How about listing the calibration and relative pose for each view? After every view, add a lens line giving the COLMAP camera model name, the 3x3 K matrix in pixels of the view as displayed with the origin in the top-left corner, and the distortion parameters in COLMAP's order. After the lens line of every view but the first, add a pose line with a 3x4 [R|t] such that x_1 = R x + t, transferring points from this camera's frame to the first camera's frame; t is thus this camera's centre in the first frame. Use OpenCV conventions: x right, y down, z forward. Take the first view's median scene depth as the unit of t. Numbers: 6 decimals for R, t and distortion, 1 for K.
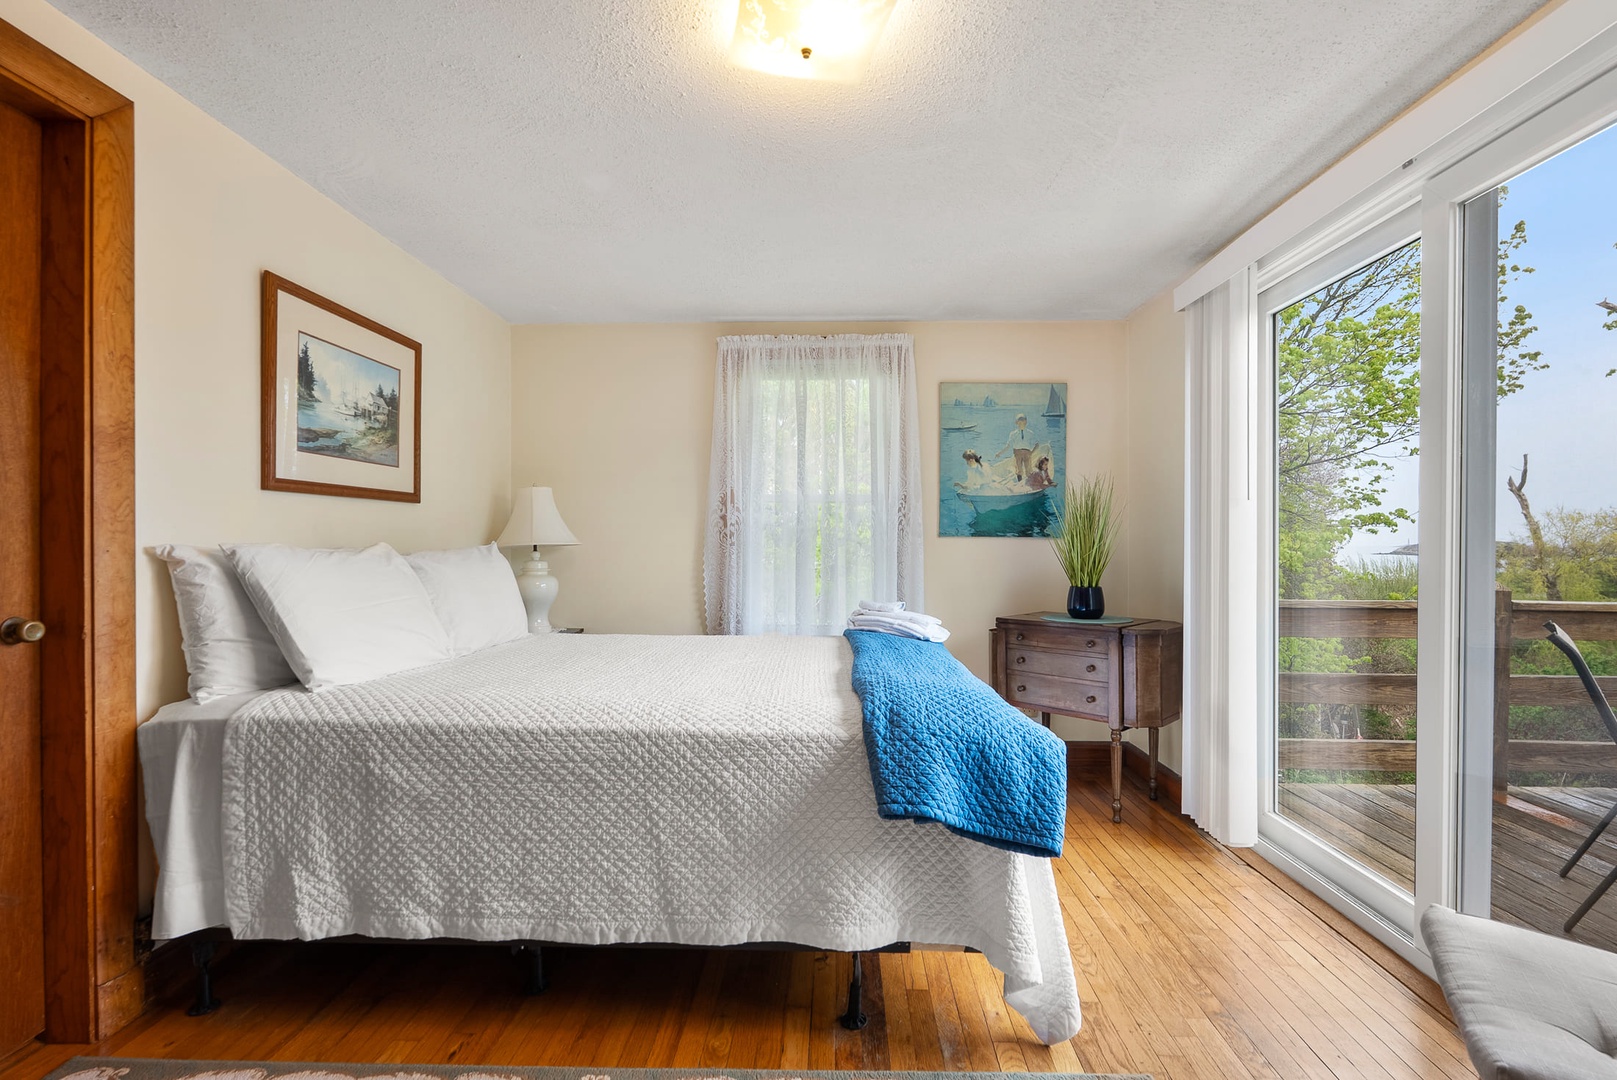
lens RADIAL K [[726.6, 0, 806.4], [0, 726.6, 544.5], [0, 0, 1]] dist [0.000180, 0.000051]
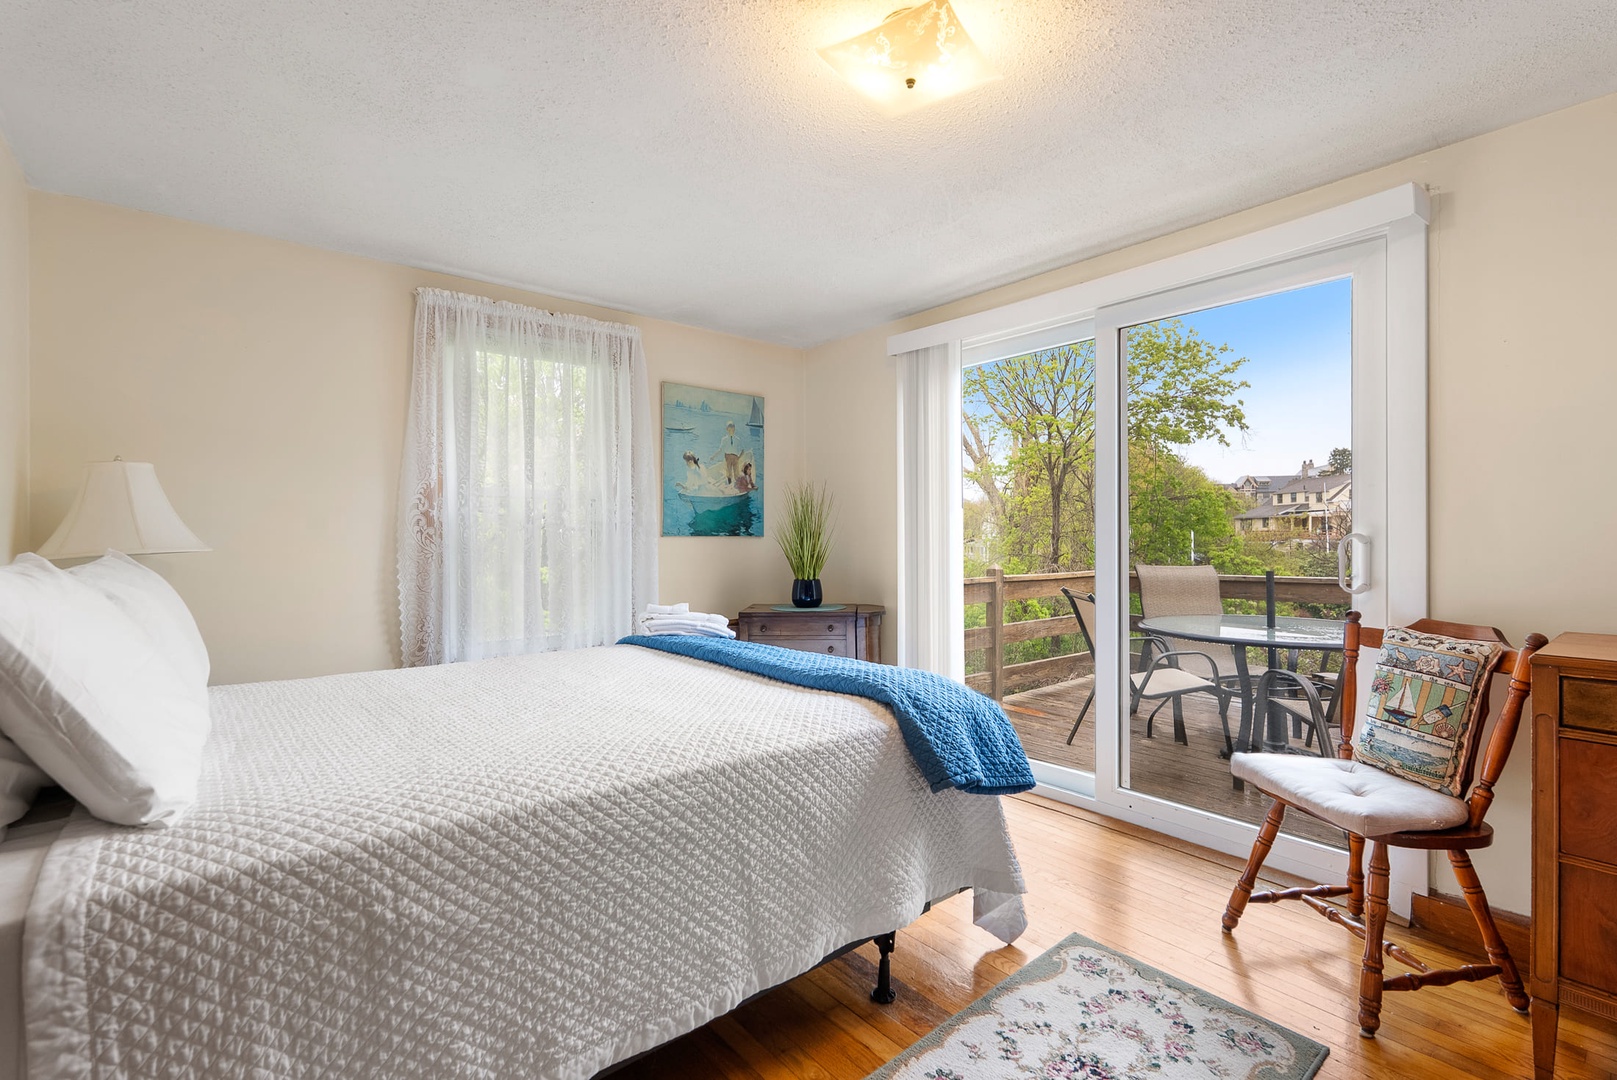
lens RADIAL K [[726.6, 0, 807.3], [0, 726.6, 534.4], [0, 0, 1]] dist [0.000180, 0.000051]
pose [[0.747636, -0.003694, 0.664099, -0.734932], [0.009910, 0.999935, -0.005595, -0.012875], [-0.664035, 0.010764, 0.747624, 0.280146]]
